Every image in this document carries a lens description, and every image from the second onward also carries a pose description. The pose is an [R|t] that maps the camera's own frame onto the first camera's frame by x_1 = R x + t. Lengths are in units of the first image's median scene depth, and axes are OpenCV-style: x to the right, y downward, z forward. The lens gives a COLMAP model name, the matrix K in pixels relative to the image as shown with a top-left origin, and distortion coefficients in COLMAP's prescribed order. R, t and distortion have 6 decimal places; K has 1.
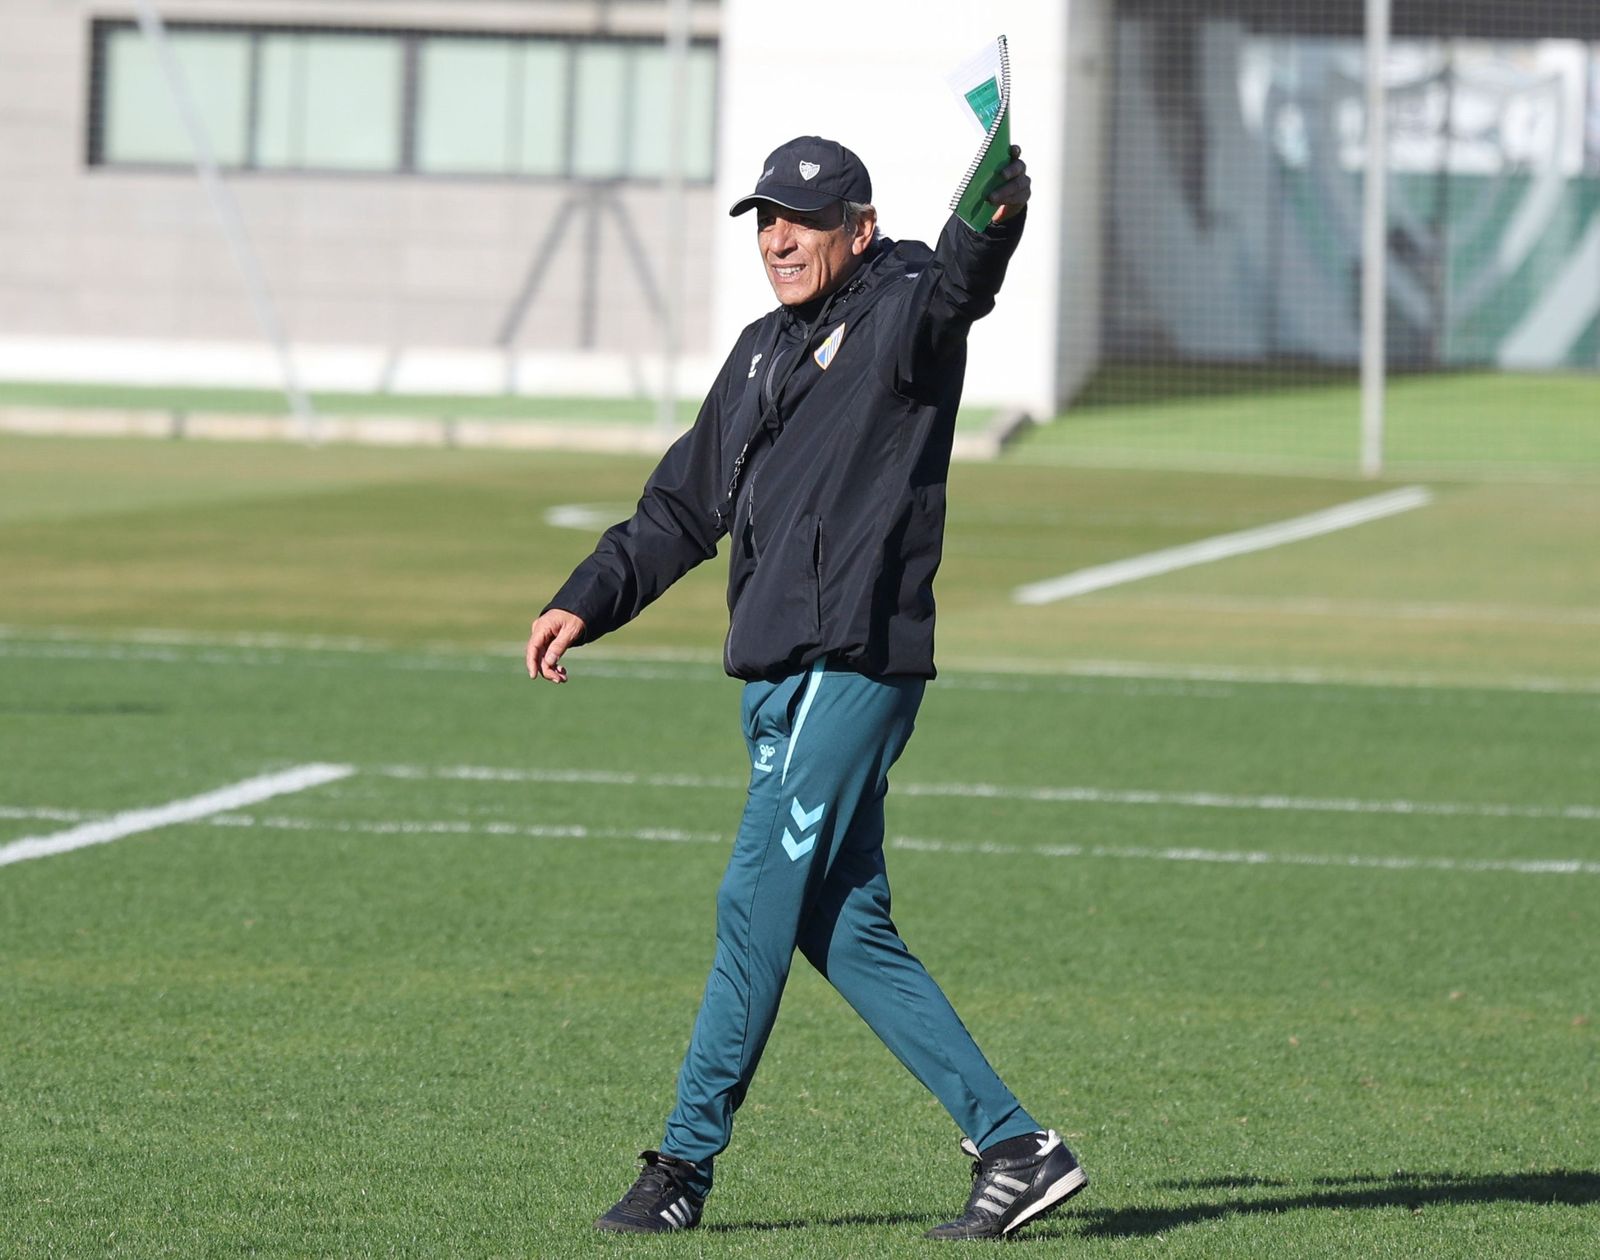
lens RADIAL K [[668.6, 0, 799.7], [0, 668.6, 632.6], [0, 0, 1]] dist [-0.002957, -0.000124]
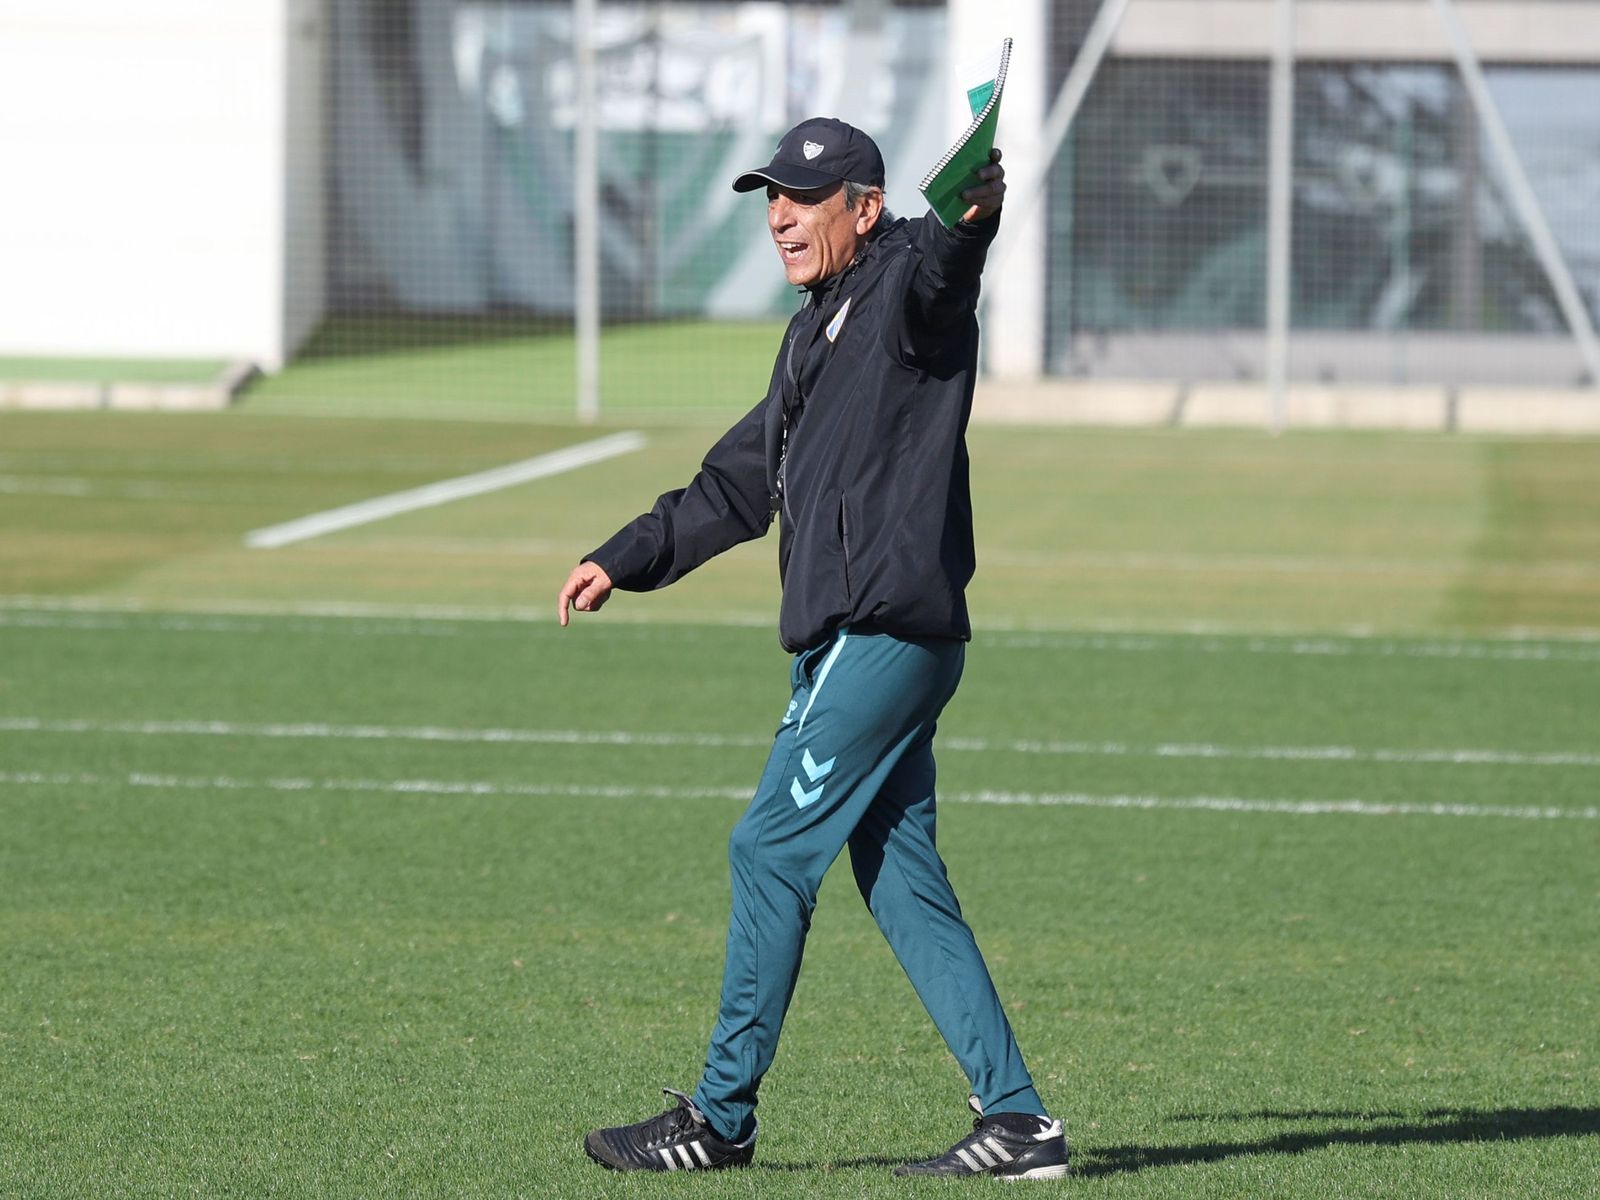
lens RADIAL K [[649.0, 0, 801.3], [0, 649.0, 596.6], [0, 0, 1]] dist [-0.002719, -0.000060]
pose [[0.999825, -0.011548, 0.014723, 1.175013], [0.011542, 0.999933, 0.000480, 0.042539], [-0.014728, -0.000310, 0.999891, -0.020783]]
